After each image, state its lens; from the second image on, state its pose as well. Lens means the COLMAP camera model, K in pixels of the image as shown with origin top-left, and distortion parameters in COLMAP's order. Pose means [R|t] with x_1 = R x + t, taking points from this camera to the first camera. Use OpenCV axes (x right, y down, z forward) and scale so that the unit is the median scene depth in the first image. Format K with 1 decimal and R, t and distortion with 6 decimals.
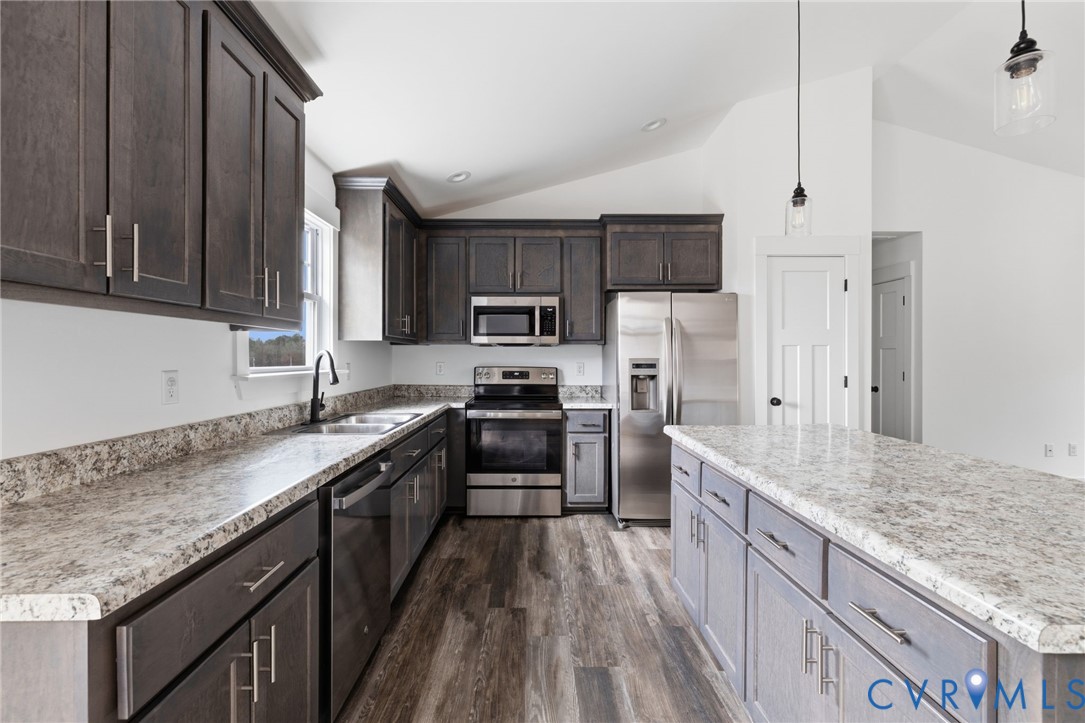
lens RADIAL K [[469.5, 0, 534.6], [0, 469.5, 356.7], [0, 0, 1]] dist [-0.002731, -0.000260]
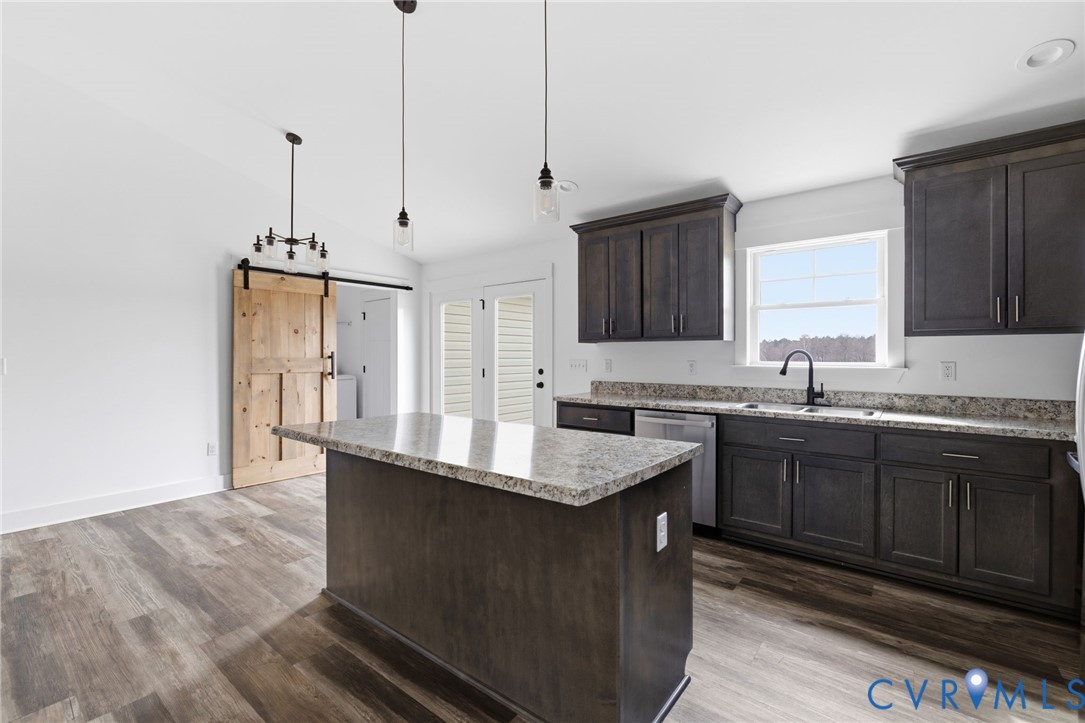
lens RADIAL K [[469.5, 0, 534.6], [0, 469.5, 356.7], [0, 0, 1]] dist [-0.002731, -0.000260]
pose [[-0.629392, 0.000956, -0.777087, 0.699359], [0.000229, 0.999999, 0.001044, 0.002926], [0.777088, 0.000479, -0.629392, 0.845475]]
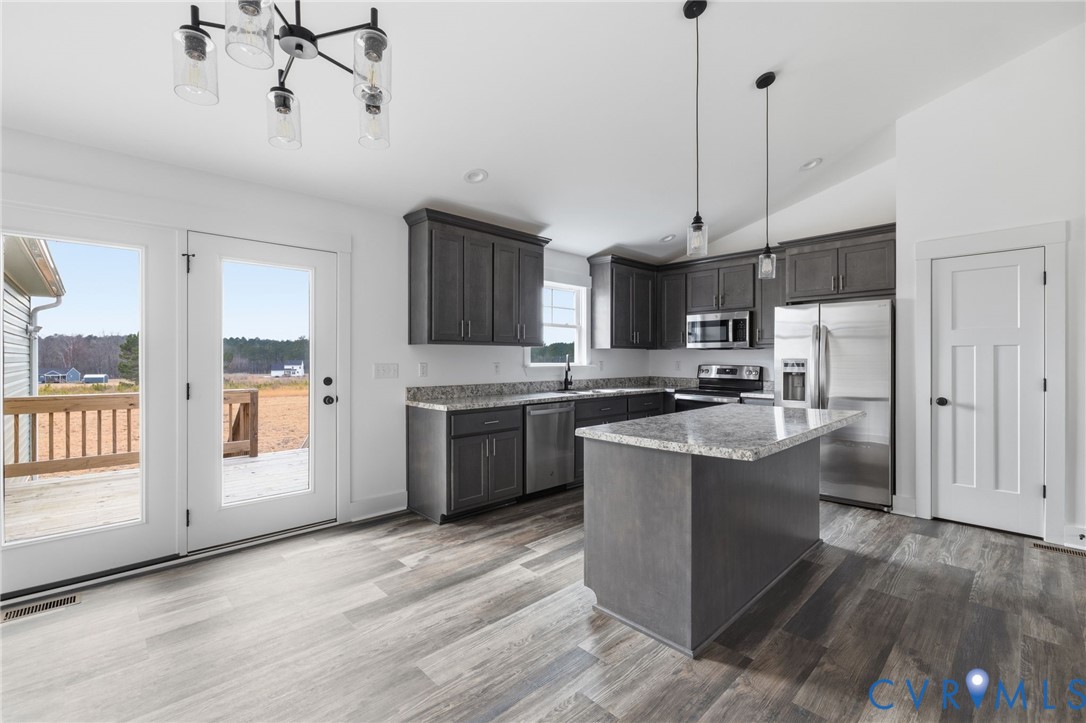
lens RADIAL K [[469.4, 0, 540.8], [0, 469.4, 357.0], [0, 0, 1]] dist [0.000136, -0.000034]
pose [[0.687937, -0.001993, -0.725768, 0.635630], [0.001344, 0.999998, -0.001472, 0.000084], [0.725769, 0.000037, 0.687938, -0.321269]]
